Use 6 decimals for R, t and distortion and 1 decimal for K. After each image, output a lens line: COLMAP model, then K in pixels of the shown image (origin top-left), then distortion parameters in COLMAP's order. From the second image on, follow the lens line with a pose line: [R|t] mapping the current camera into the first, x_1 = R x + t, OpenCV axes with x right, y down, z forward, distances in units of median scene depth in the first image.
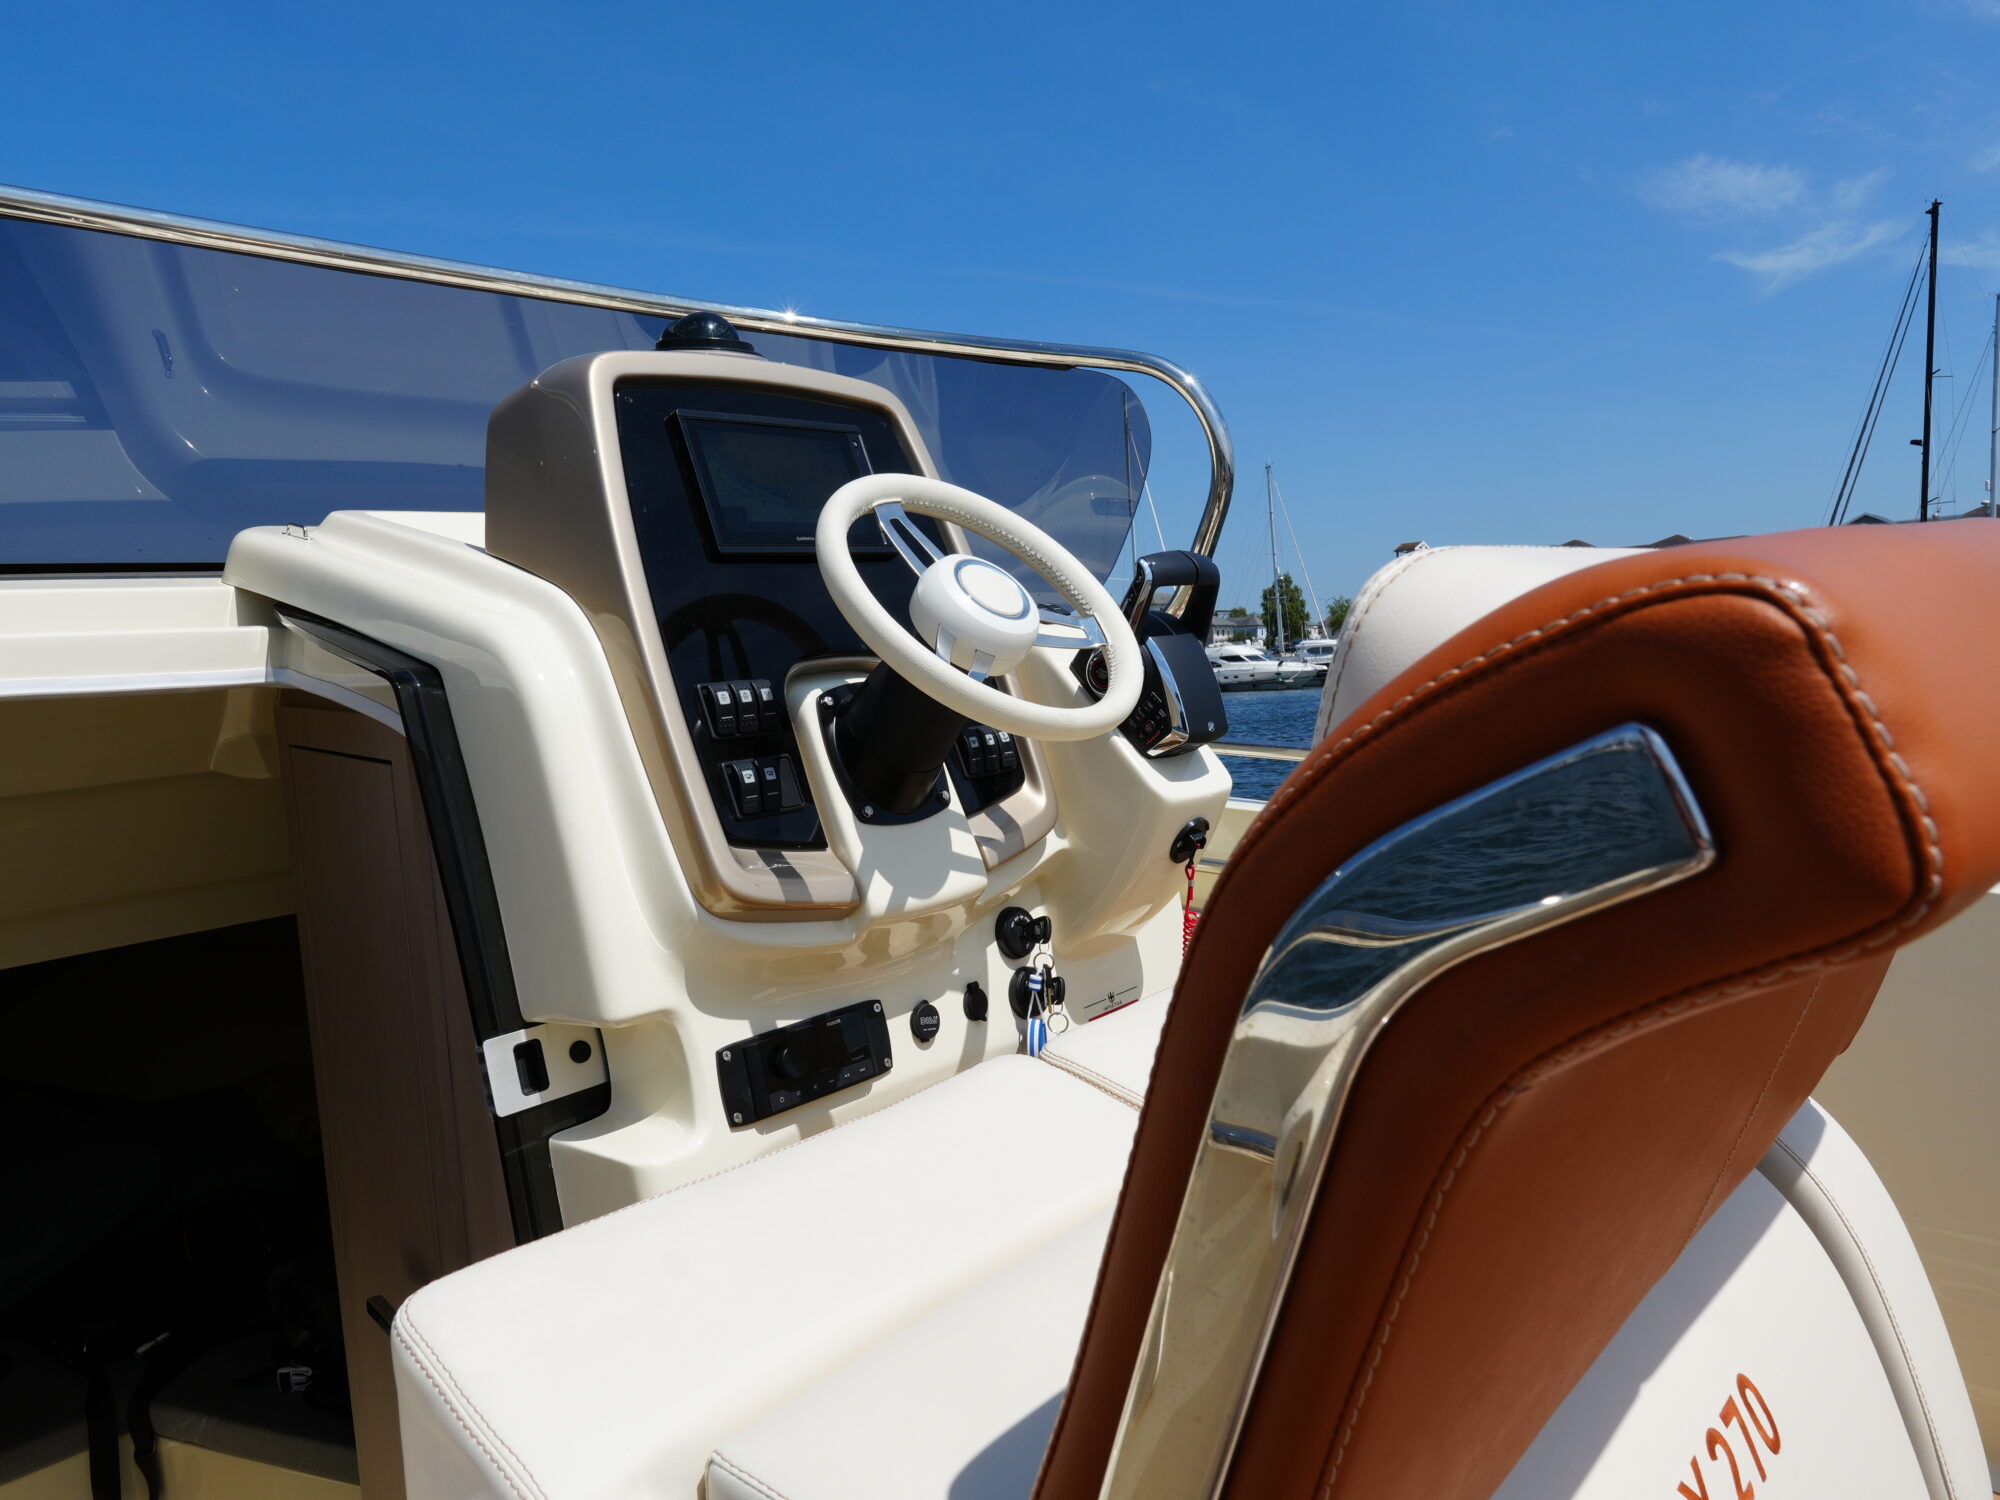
lens RADIAL K [[1414.7, 0, 1000.0], [0, 1414.7, 750.0], [0, 0, 1]] dist [0.002135, 0.000568]
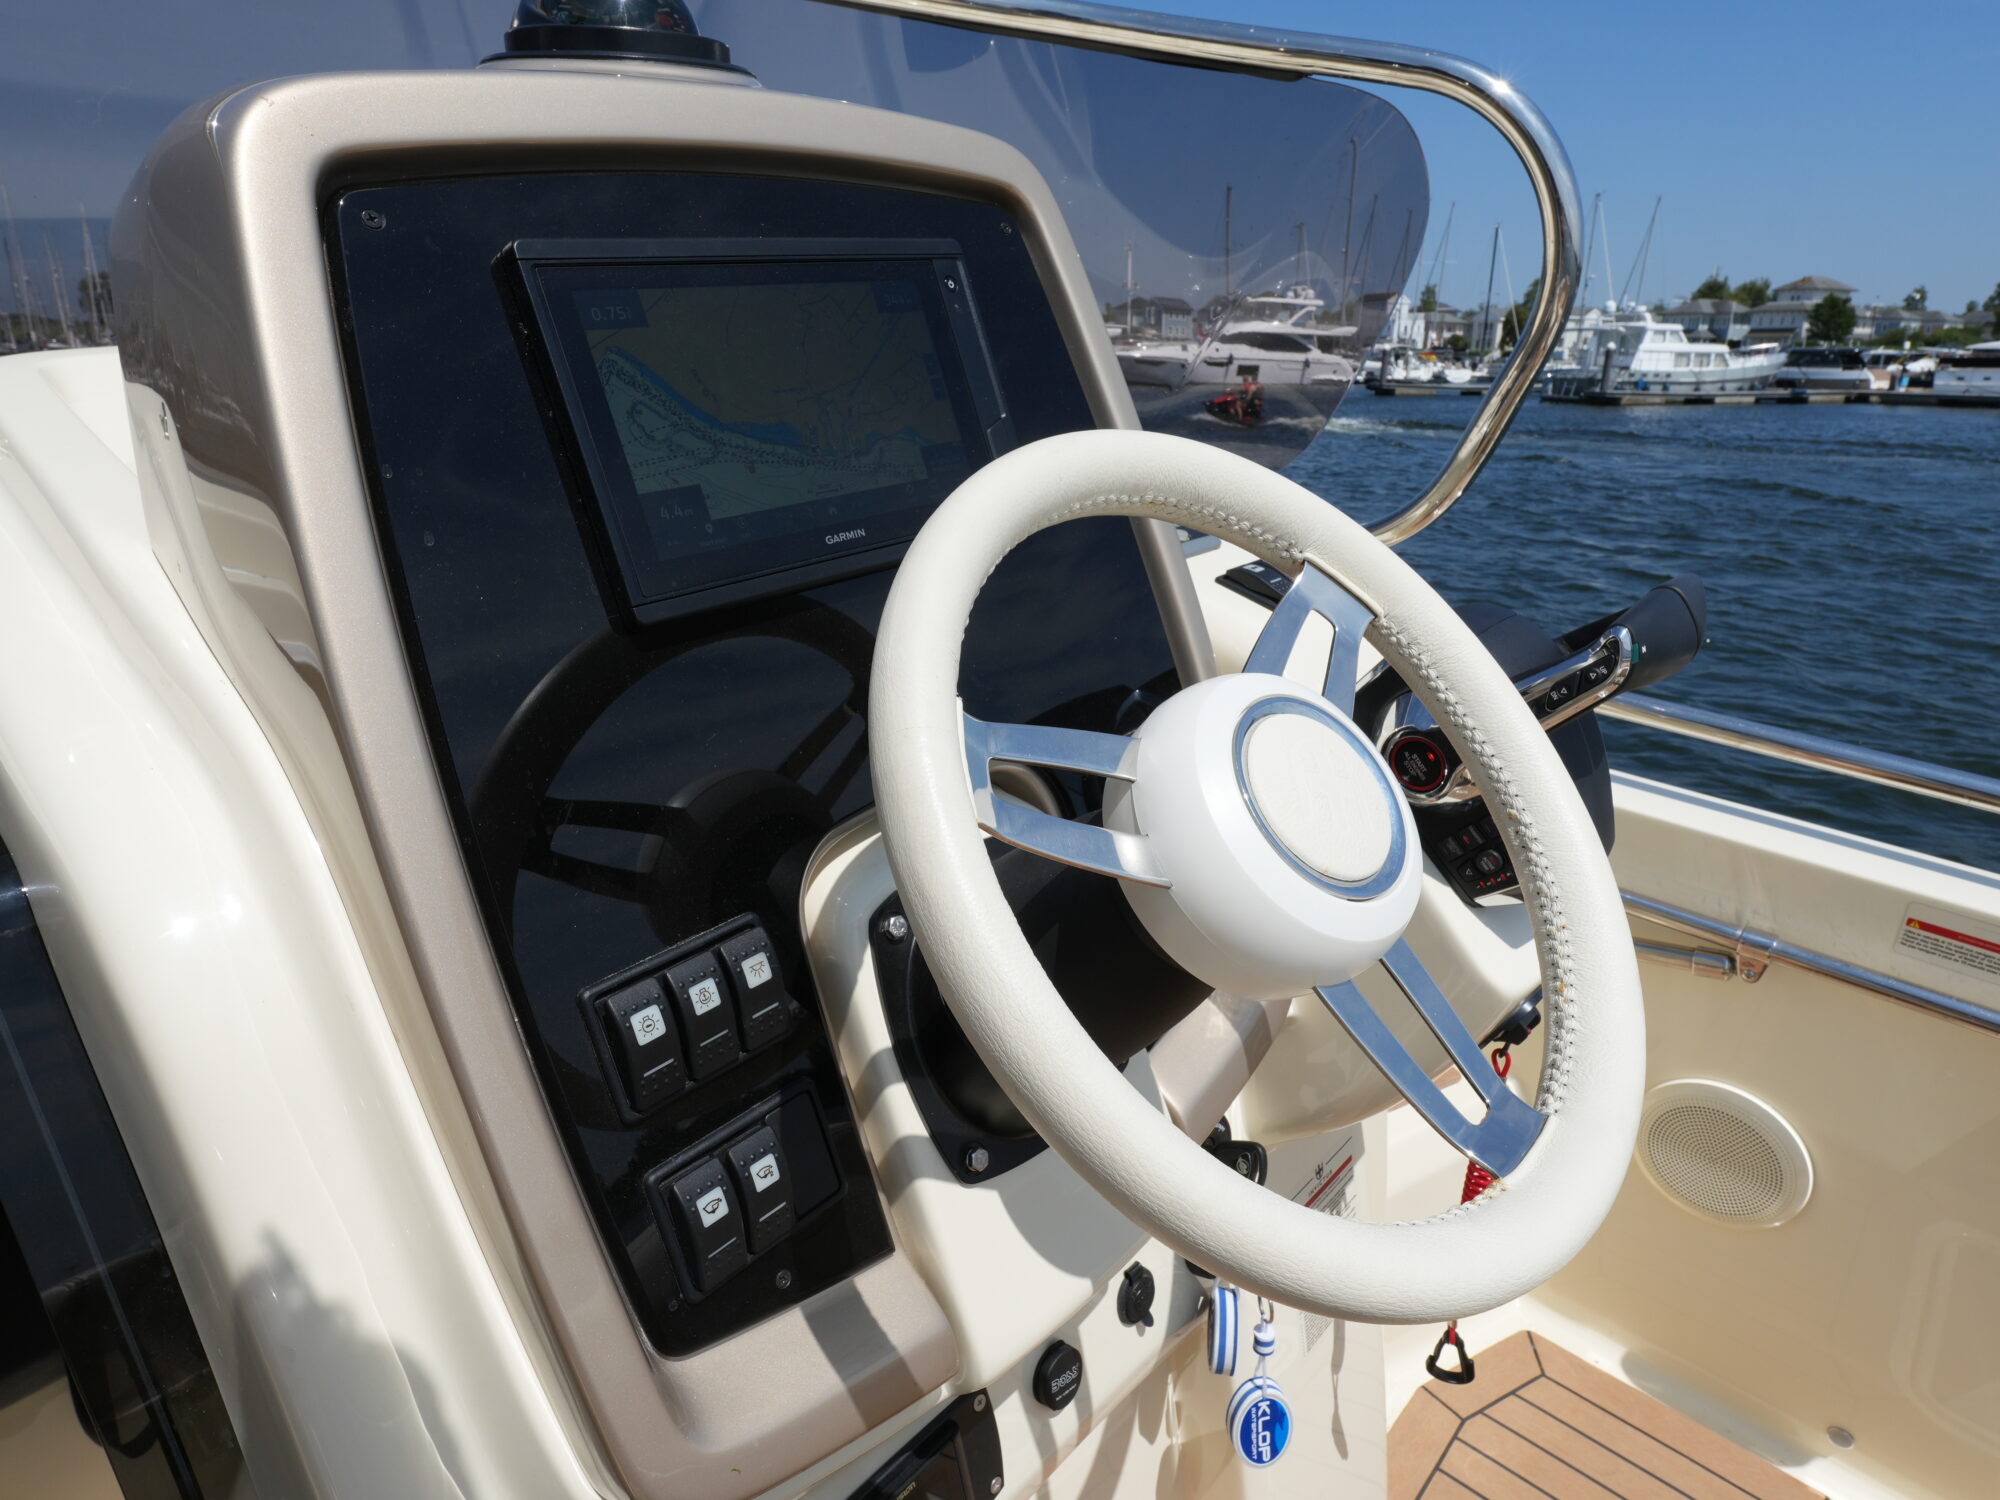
lens RADIAL K [[1195.1, 0, 1000.0], [0, 1195.1, 750.0], [0, 0, 1]] dist [0.015473, -0.000572]
pose [[0.999176, 0.035817, -0.019101, -0.078888], [-0.028540, 0.954491, 0.296871, -0.202885], [0.028865, -0.296082, 0.954726, 0.623286]]
